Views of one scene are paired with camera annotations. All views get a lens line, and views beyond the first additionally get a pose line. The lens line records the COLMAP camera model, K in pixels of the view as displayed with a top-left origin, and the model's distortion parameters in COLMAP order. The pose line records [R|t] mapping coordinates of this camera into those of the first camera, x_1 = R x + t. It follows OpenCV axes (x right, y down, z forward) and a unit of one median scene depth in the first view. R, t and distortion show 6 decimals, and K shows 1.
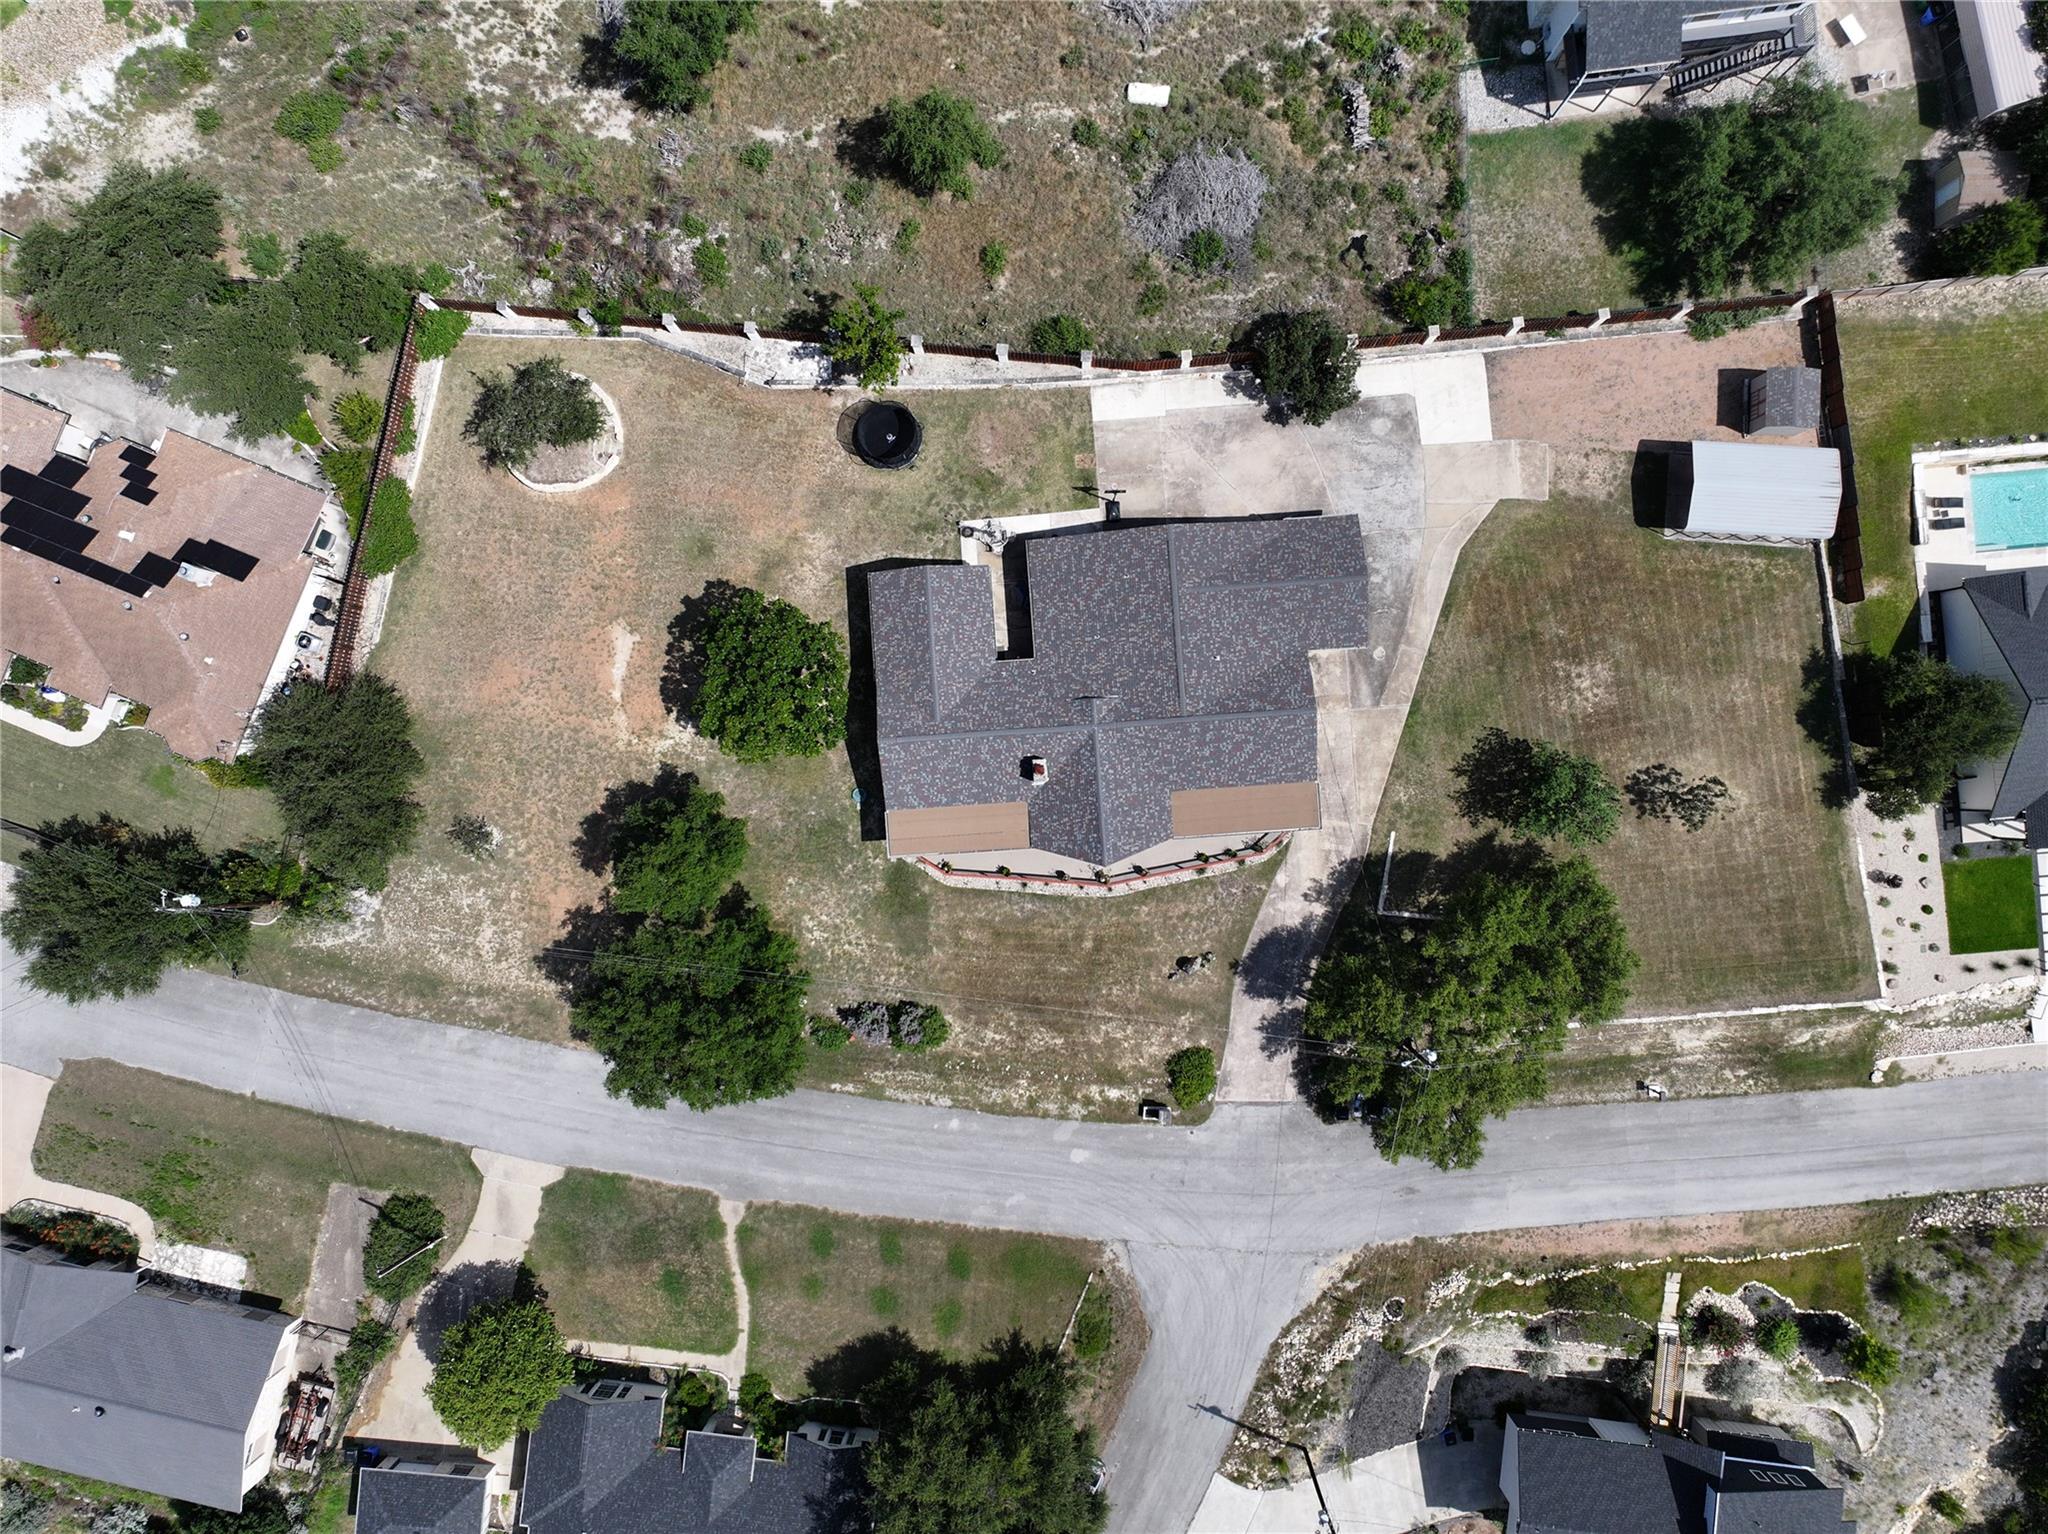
lens RADIAL K [[1432.4, 0, 1023.4], [0, 1432.4, 776.0], [0, 0, 1]] dist [0.053323, 0.002944]
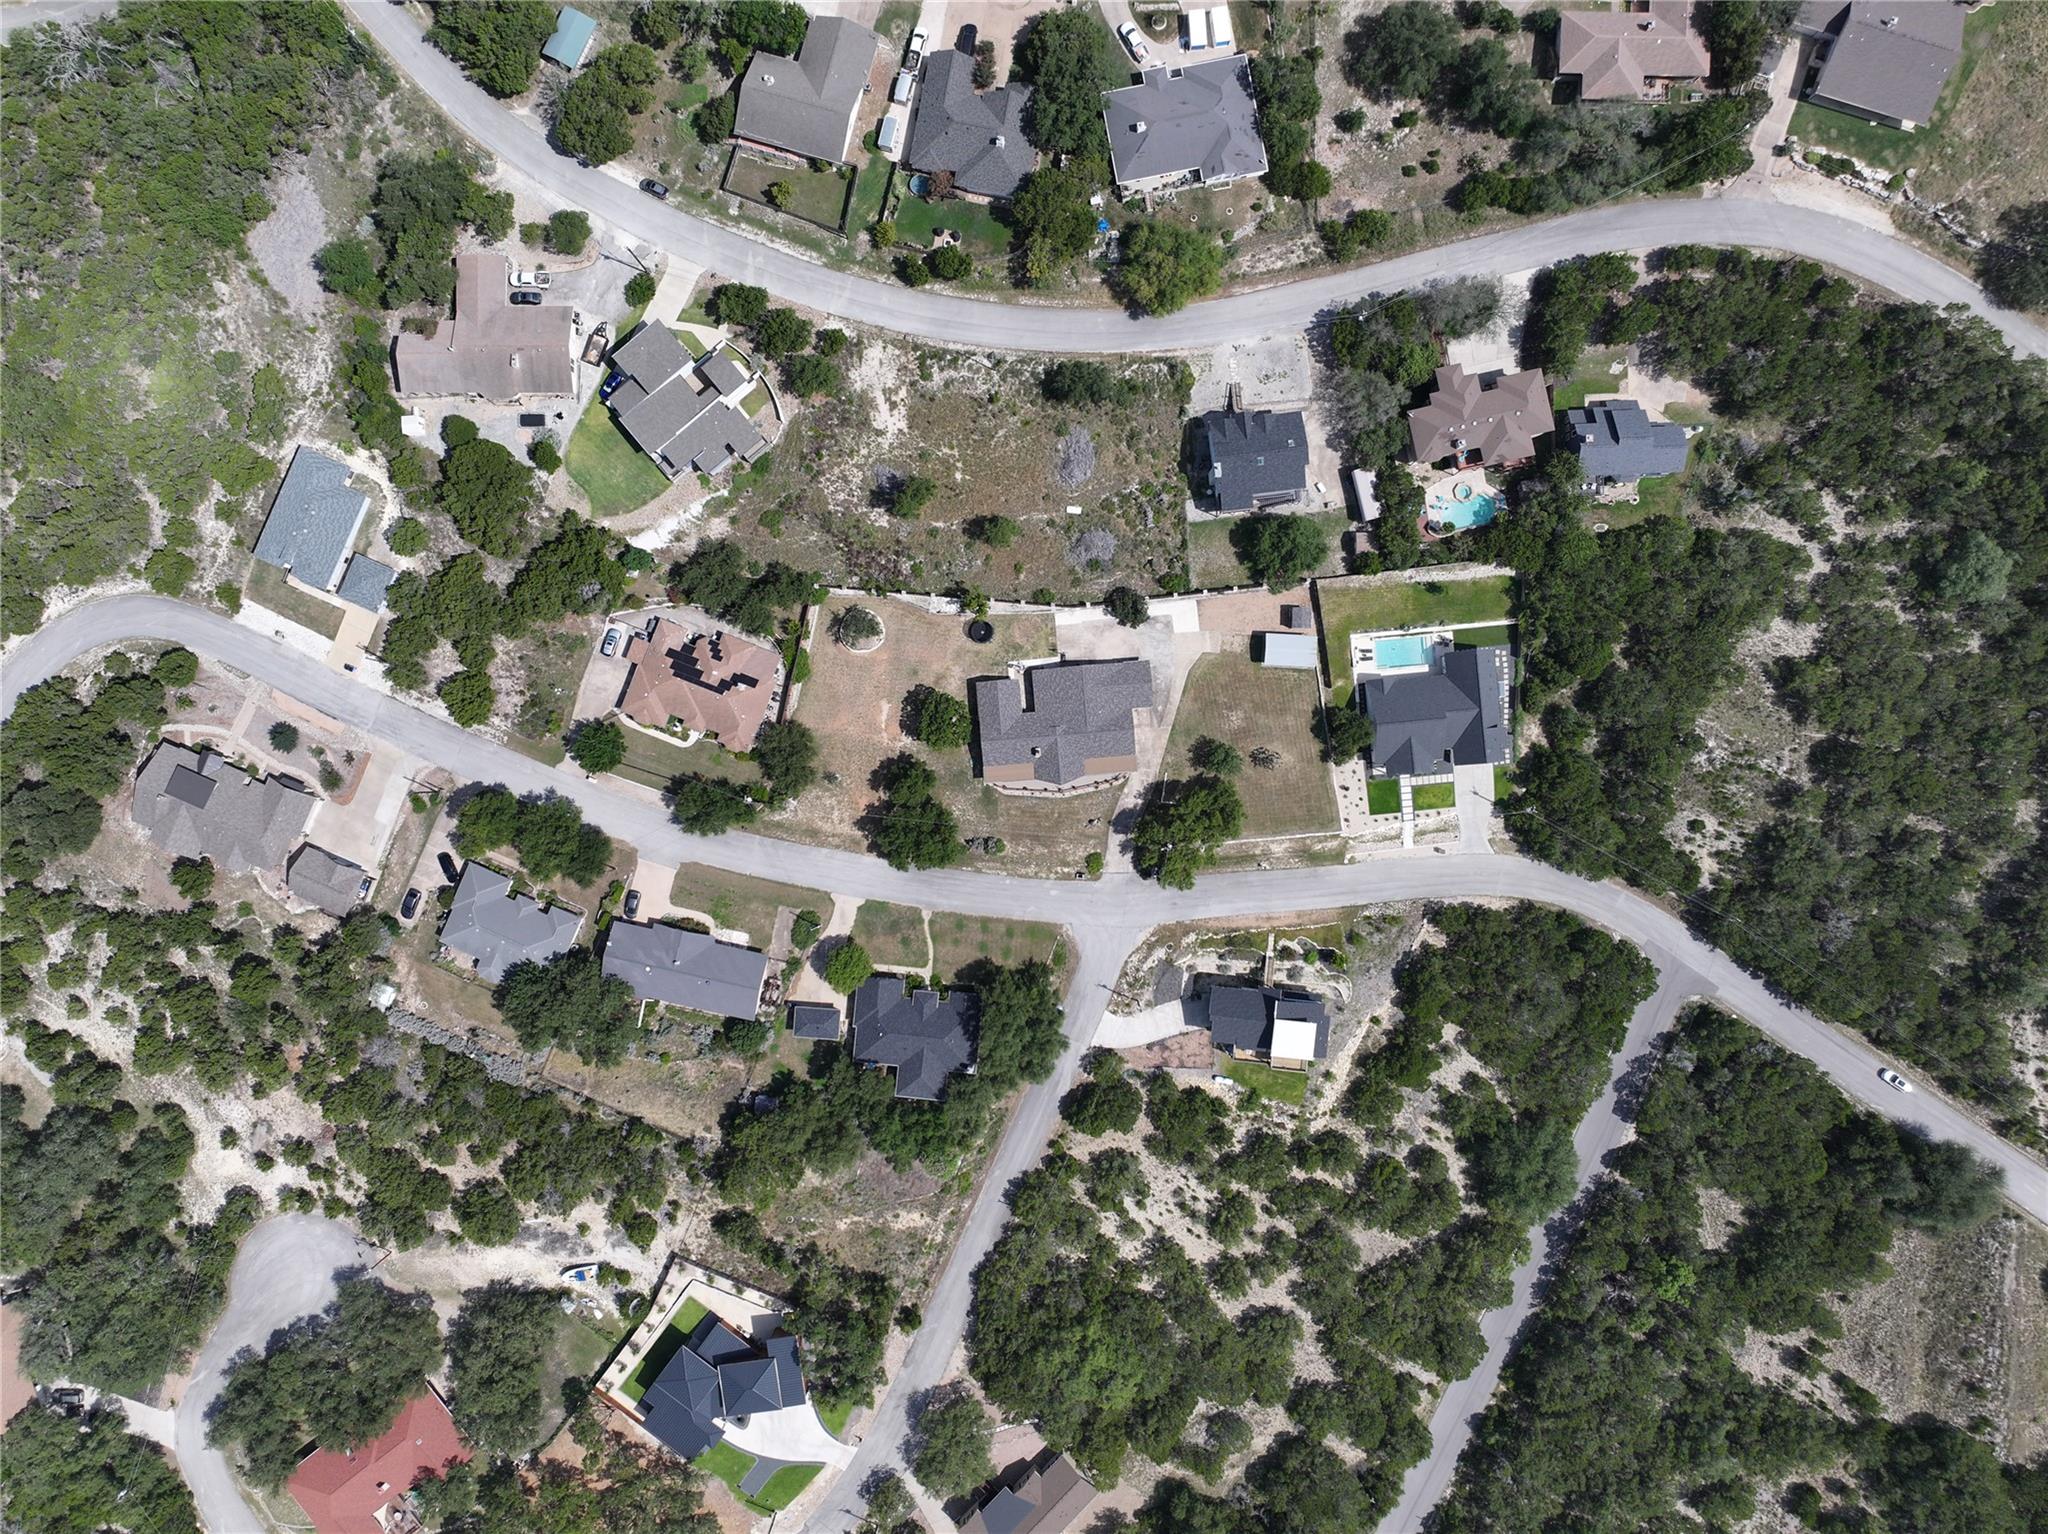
lens RADIAL K [[1432.4, 0, 1017.8], [0, 1432.4, 764.5], [0, 0, 1]] dist [0.053323, 0.002944]
pose [[0.999907, -0.011117, 0.007902, -0.048453], [0.011087, 0.999931, 0.003821, 0.009230], [-0.007944, -0.003733, 0.999961, -1.735925]]
